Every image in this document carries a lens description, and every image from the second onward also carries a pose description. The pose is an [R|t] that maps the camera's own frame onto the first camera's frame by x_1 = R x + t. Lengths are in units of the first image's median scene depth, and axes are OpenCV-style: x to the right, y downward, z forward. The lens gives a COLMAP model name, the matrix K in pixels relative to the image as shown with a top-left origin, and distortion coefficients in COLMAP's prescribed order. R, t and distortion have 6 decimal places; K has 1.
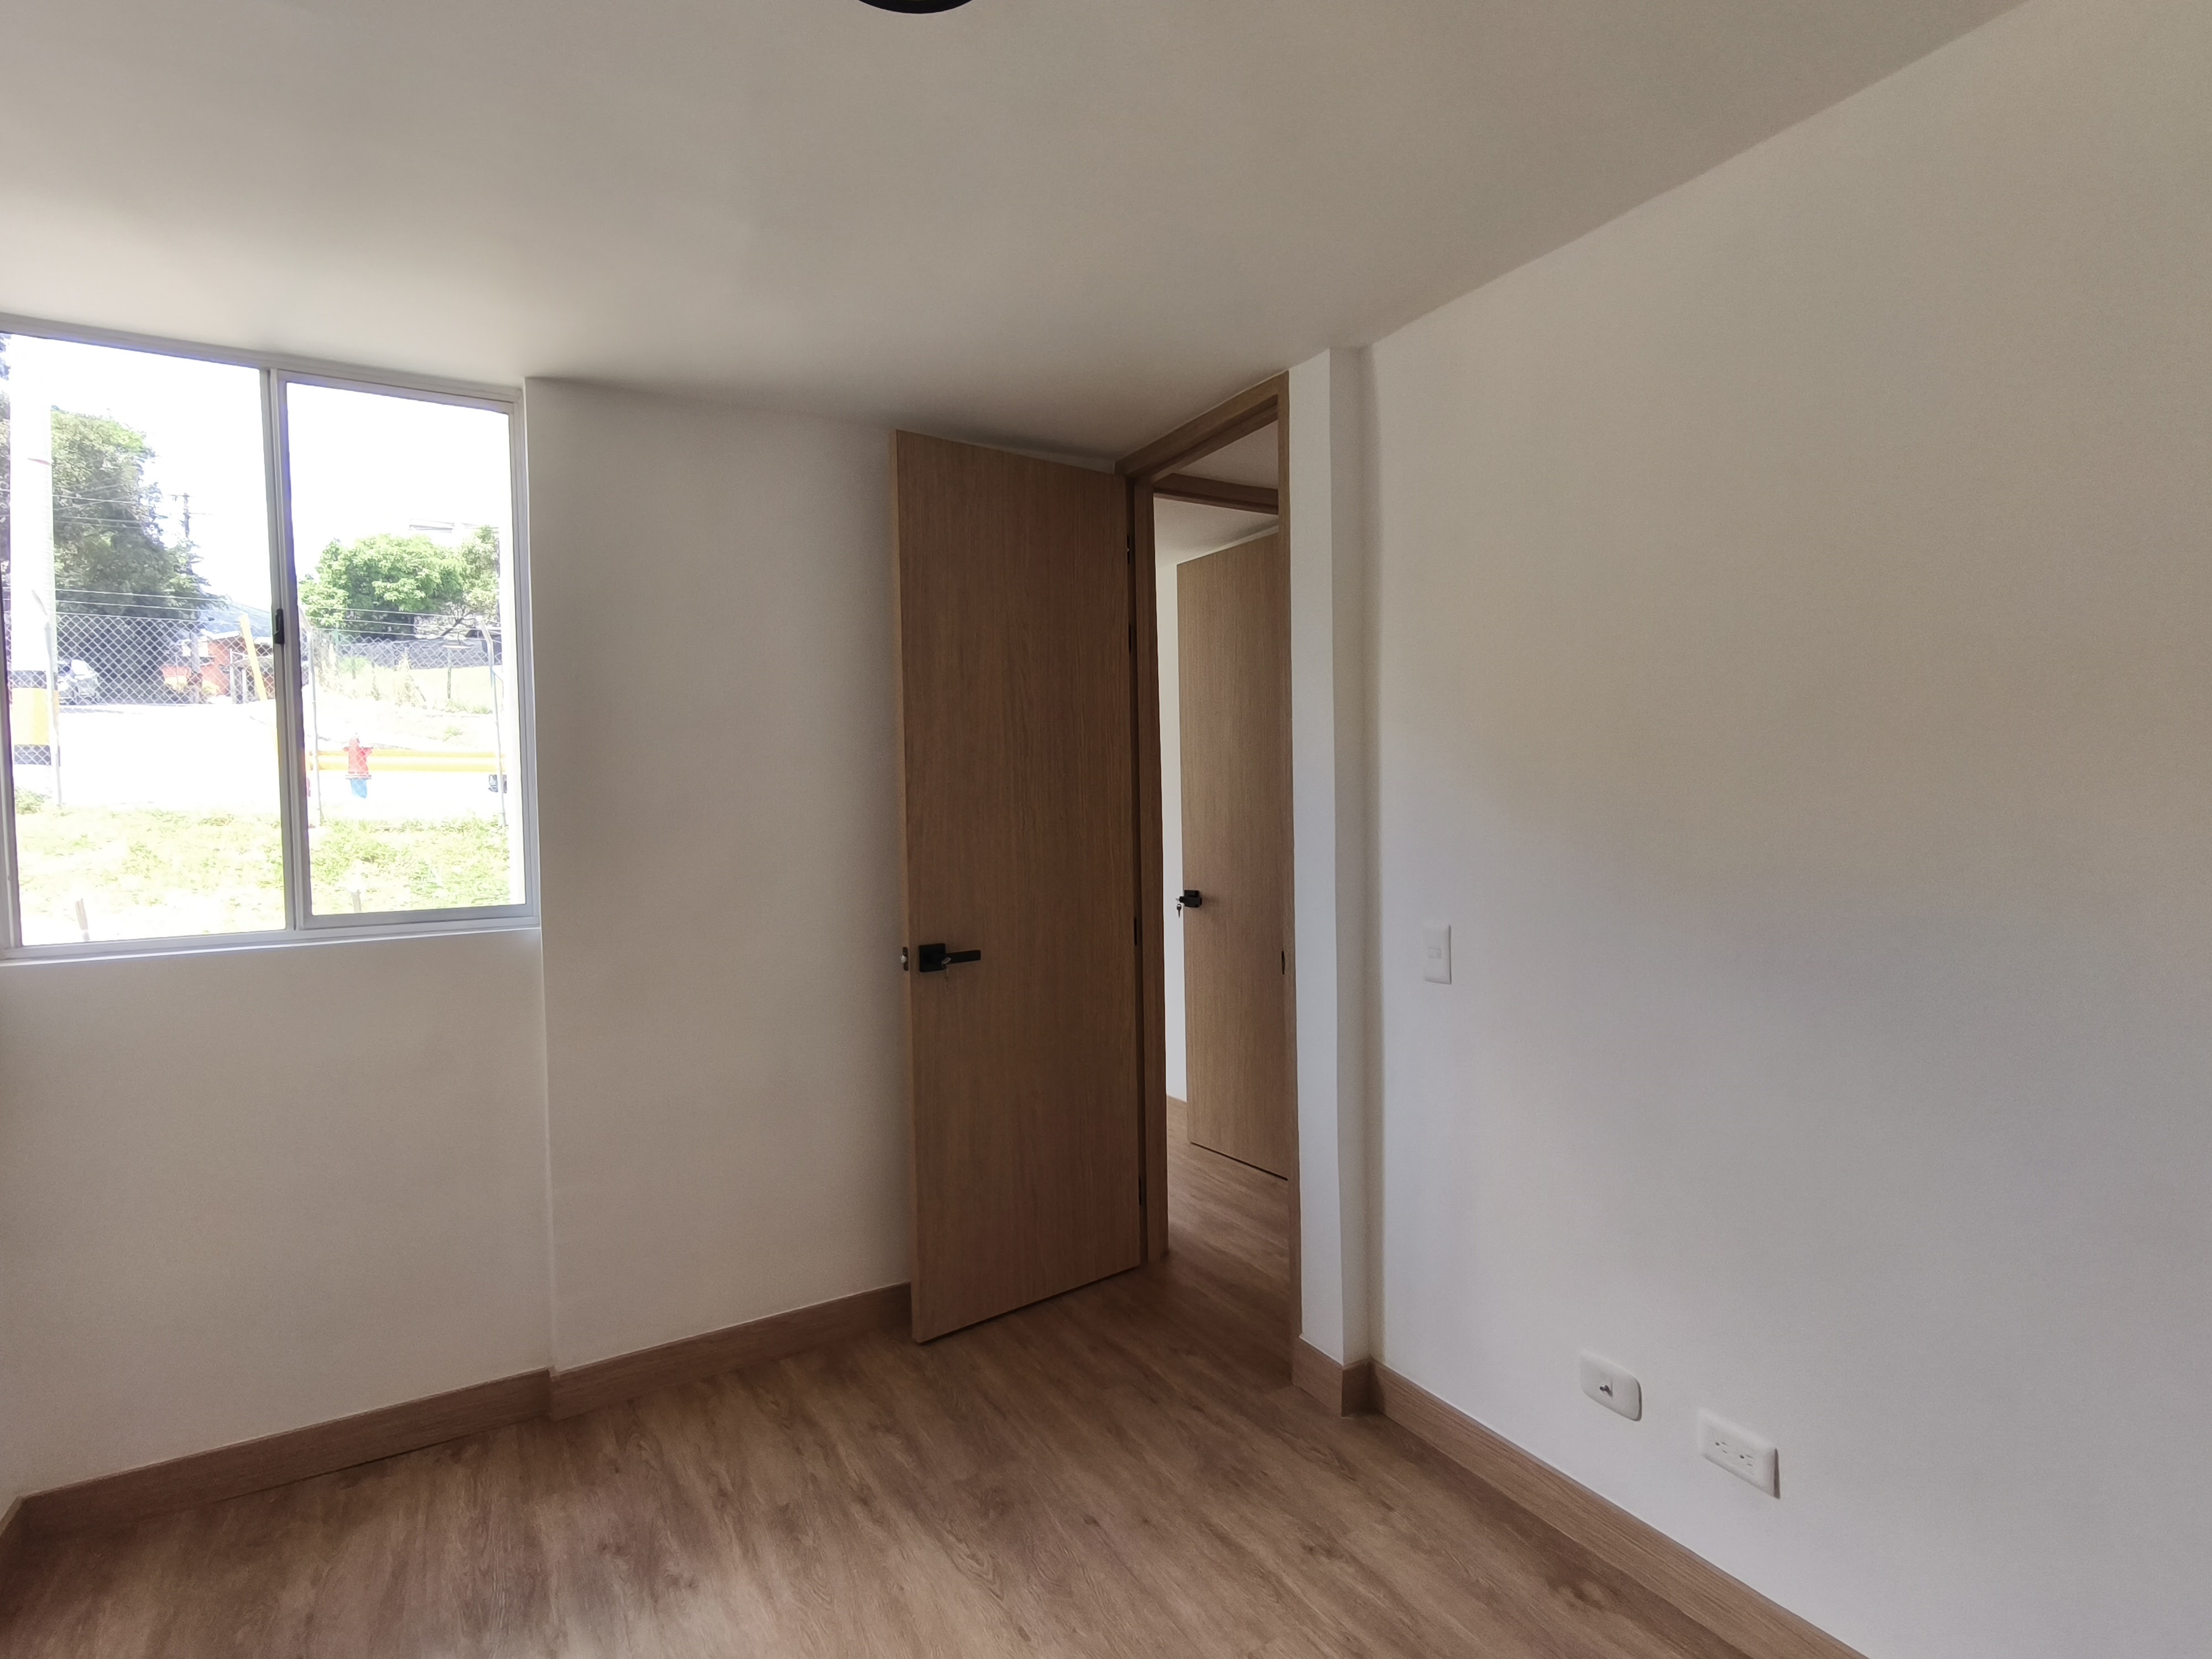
lens RADIAL K [[1097.3, 0, 1106.0], [0, 1097.3, 829.5], [0, 0, 1]] dist [-0.000439, -0.000064]
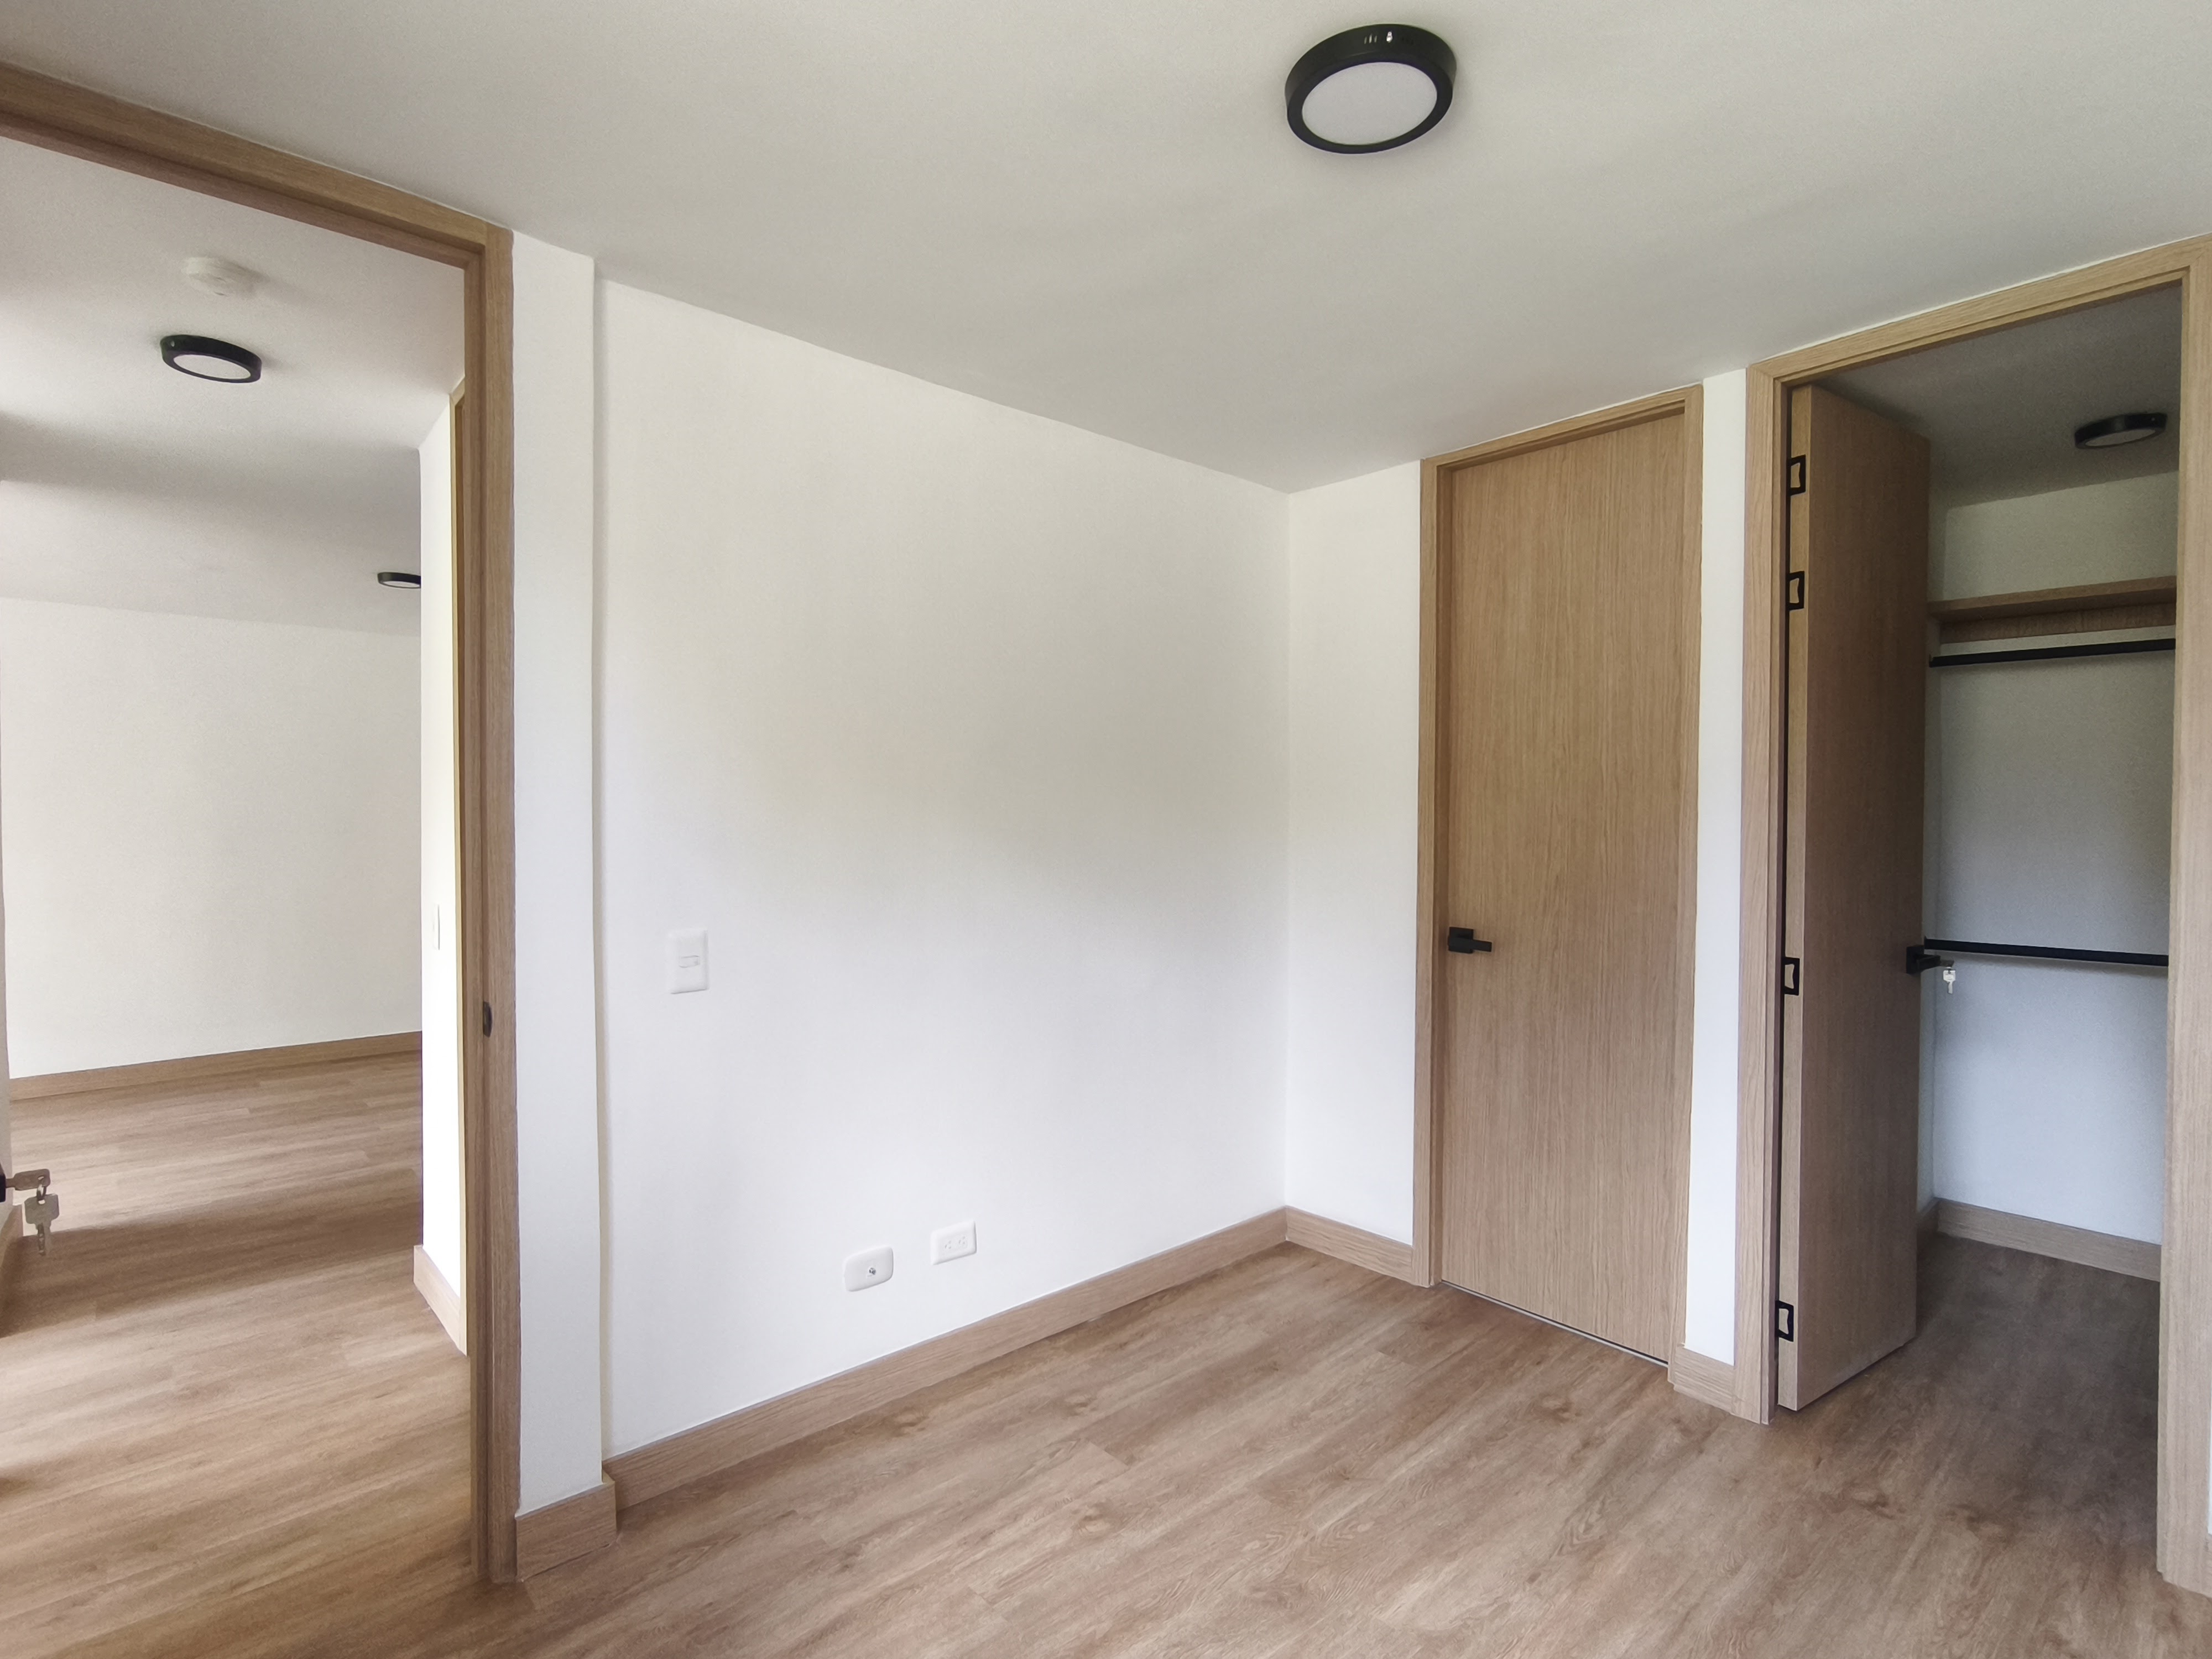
lens RADIAL K [[1097.3, 0, 1106.0], [0, 1097.3, 829.5], [0, 0, 1]] dist [-0.000439, -0.000064]
pose [[-0.207052, 0.005605, 0.978314, -0.803766], [0.030693, 0.999529, 0.000769, 0.007897], [-0.977848, 0.030186, -0.207127, 0.939269]]
